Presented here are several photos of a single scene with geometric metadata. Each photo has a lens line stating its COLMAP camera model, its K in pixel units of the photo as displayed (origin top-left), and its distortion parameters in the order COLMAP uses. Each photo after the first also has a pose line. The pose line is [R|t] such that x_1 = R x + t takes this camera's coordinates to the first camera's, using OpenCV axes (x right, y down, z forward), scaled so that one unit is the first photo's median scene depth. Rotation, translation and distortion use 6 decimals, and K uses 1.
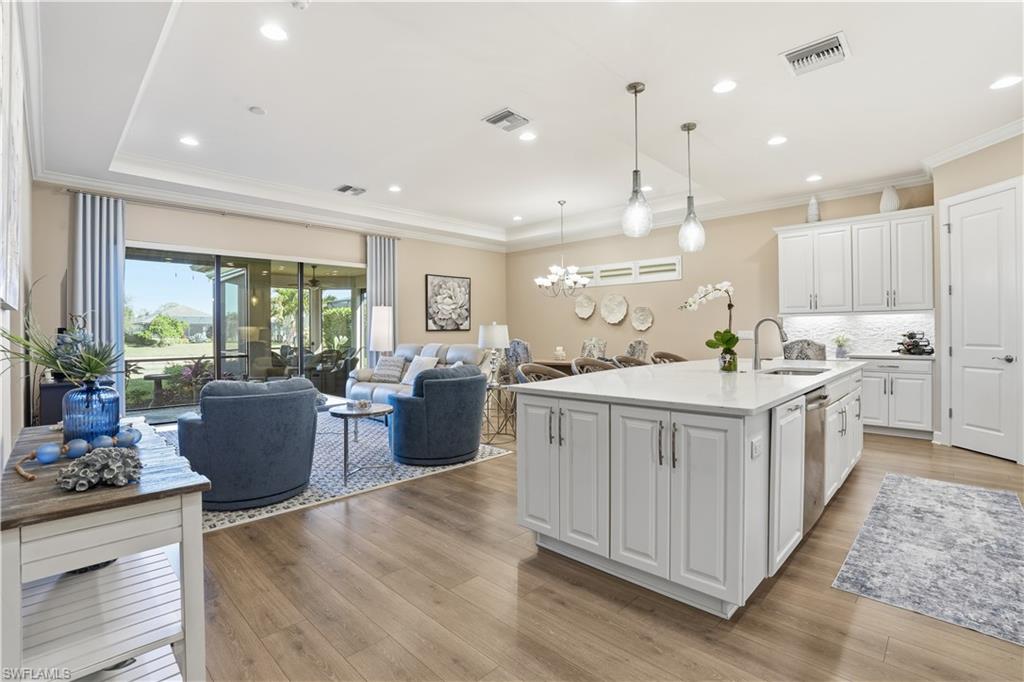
lens RADIAL K [[475.3, 0, 507.4], [0, 475.3, 333.4], [0, 0, 1]] dist [-0.060379, 0.018302]
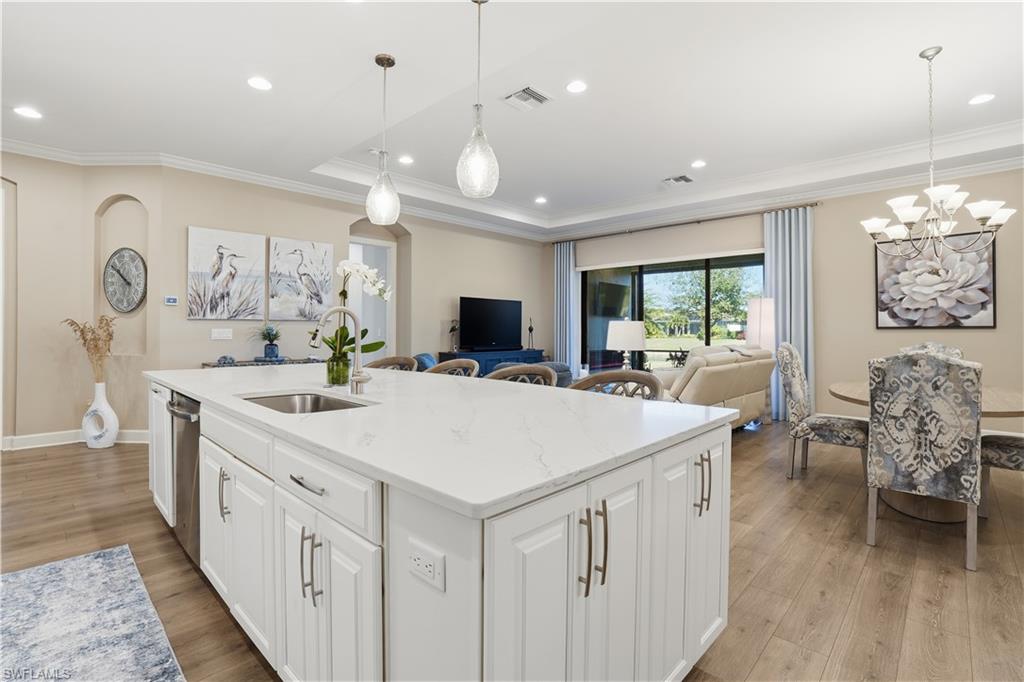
lens RADIAL K [[475.3, 0, 507.4], [0, 475.3, 333.4], [0, 0, 1]] dist [-0.060379, 0.018302]
pose [[0.010077, 0.013785, -0.999854, 0.503001], [-0.007041, 0.999881, 0.013715, -0.004012], [0.999924, 0.006902, 0.010173, 0.523780]]
